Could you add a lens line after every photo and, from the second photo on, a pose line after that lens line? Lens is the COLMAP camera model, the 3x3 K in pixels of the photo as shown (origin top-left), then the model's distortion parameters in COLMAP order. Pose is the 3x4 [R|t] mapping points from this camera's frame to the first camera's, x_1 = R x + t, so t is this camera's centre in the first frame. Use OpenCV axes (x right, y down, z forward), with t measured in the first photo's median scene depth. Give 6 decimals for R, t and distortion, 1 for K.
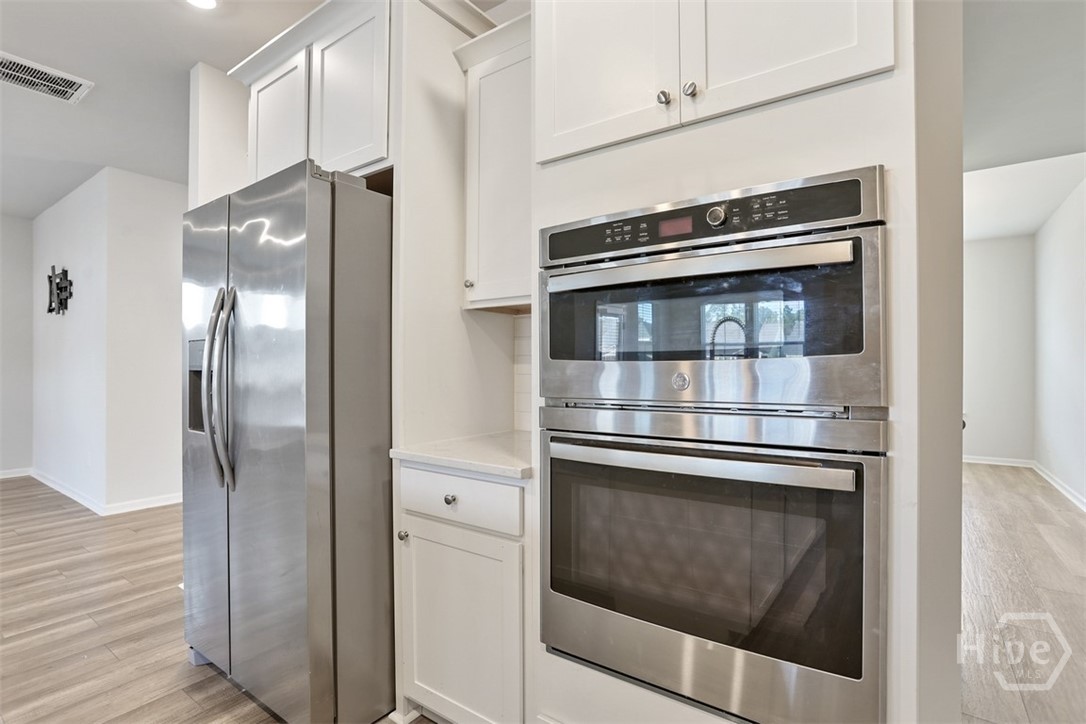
lens RADIAL K [[526.1, 0, 541.1], [0, 526.1, 365.4], [0, 0, 1]] dist [-0.047594, 0.026938]
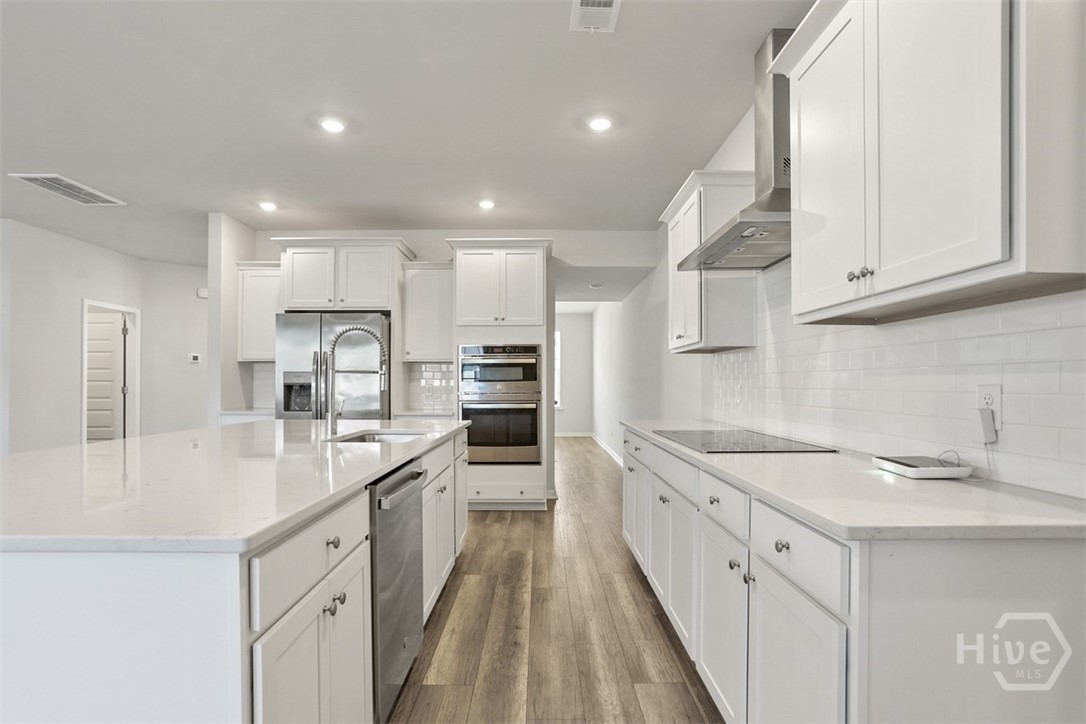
lens RADIAL K [[532.6, 0, 538.6], [0, 532.6, 352.3], [0, 0, 1]] dist [-0.061837, 0.029402]
pose [[0.810714, 0.035974, 0.584336, -1.471267], [-0.001519, 0.998236, -0.059348, 0.002234], [-0.585441, 0.047227, 0.809339, -1.966311]]
